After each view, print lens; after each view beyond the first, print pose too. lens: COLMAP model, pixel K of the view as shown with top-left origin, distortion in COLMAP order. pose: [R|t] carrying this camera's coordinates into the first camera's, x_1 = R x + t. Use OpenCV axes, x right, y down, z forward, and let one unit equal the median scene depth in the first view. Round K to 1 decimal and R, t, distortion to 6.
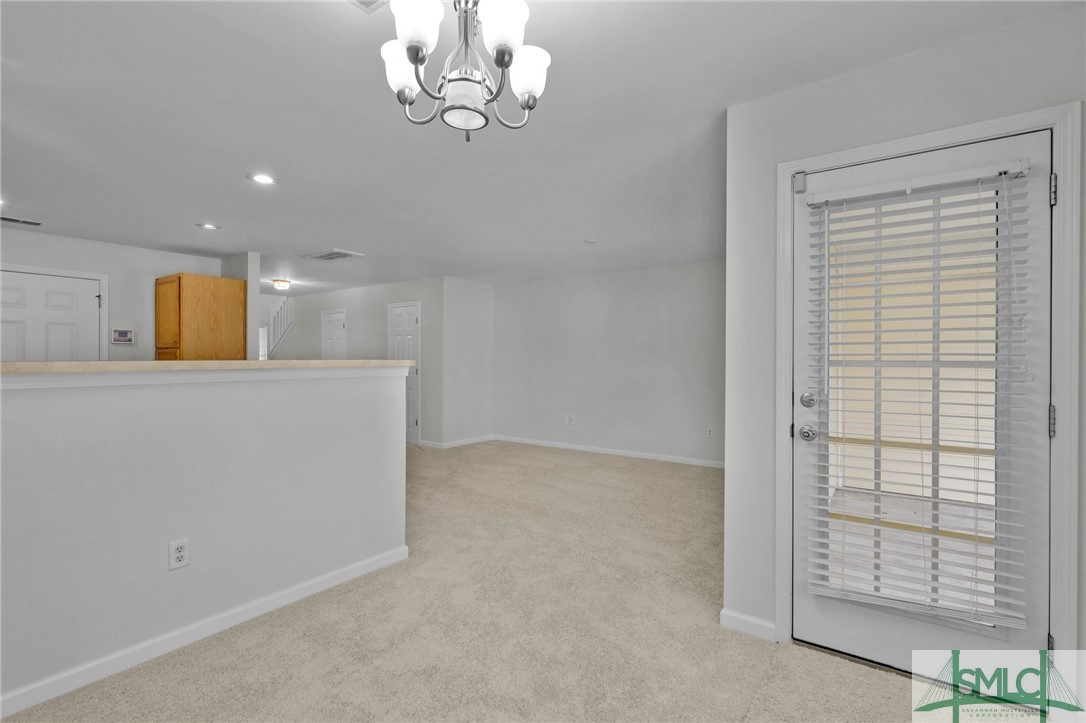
lens RADIAL K [[507.0, 0, 542.4], [0, 507.0, 355.0], [0, 0, 1]] dist [0.009581, 0.000304]
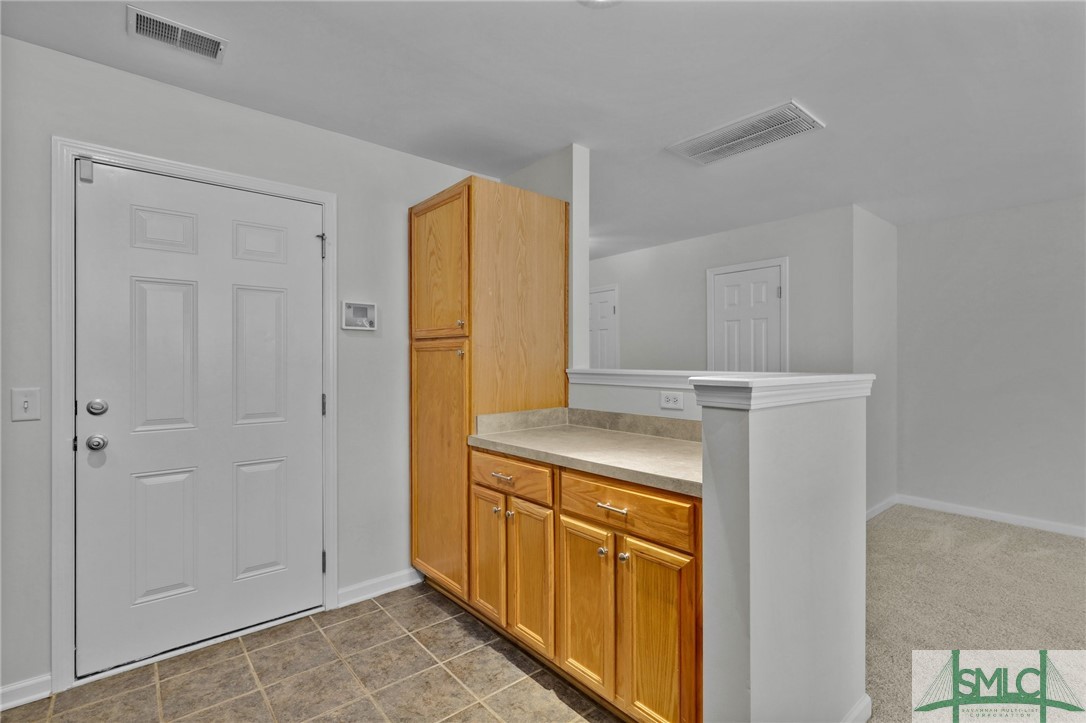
lens RADIAL K [[507.0, 0, 547.9], [0, 507.0, 358.6], [0, 0, 1]] dist [0.009581, 0.000304]
pose [[0.970749, -0.002175, -0.240085, -0.513013], [0.002750, 0.999994, 0.002061, 0.005749], [0.240079, -0.002661, 0.970750, 0.546056]]
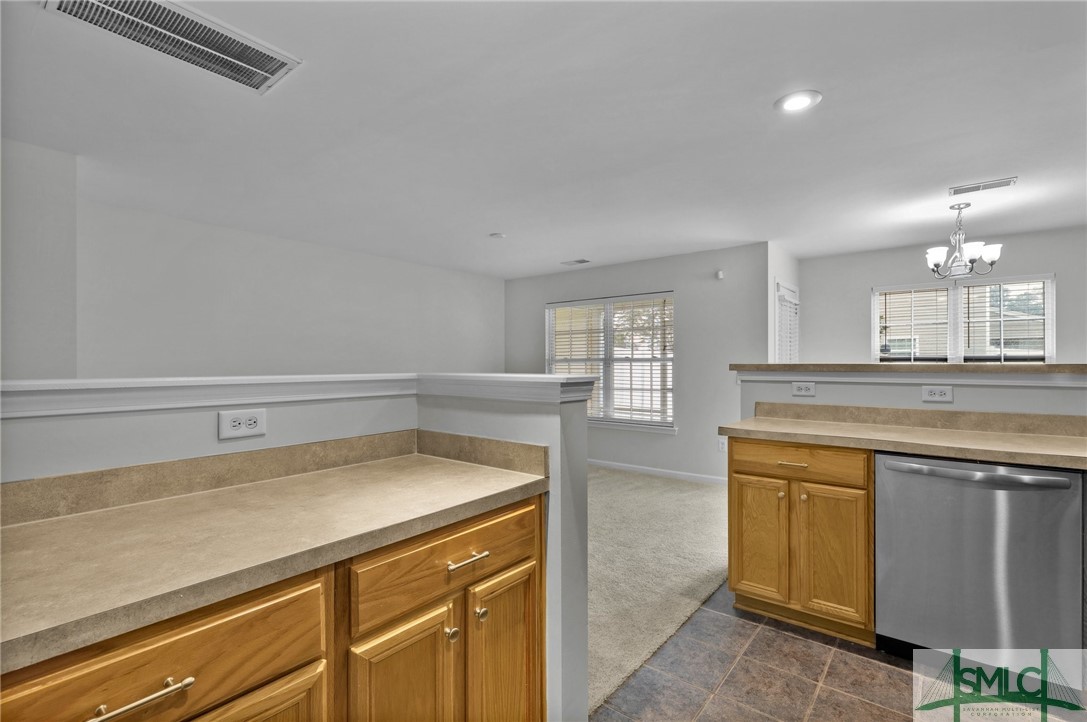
lens RADIAL K [[507.5, 0, 548.9], [0, 507.5, 357.0], [0, 0, 1]] dist [0.009581, 0.000304]
pose [[0.040397, 0.007112, 0.999158, -0.742309], [-0.006708, 0.999954, -0.006847, 0.007264], [-0.999161, -0.006426, 0.040443, 0.776283]]
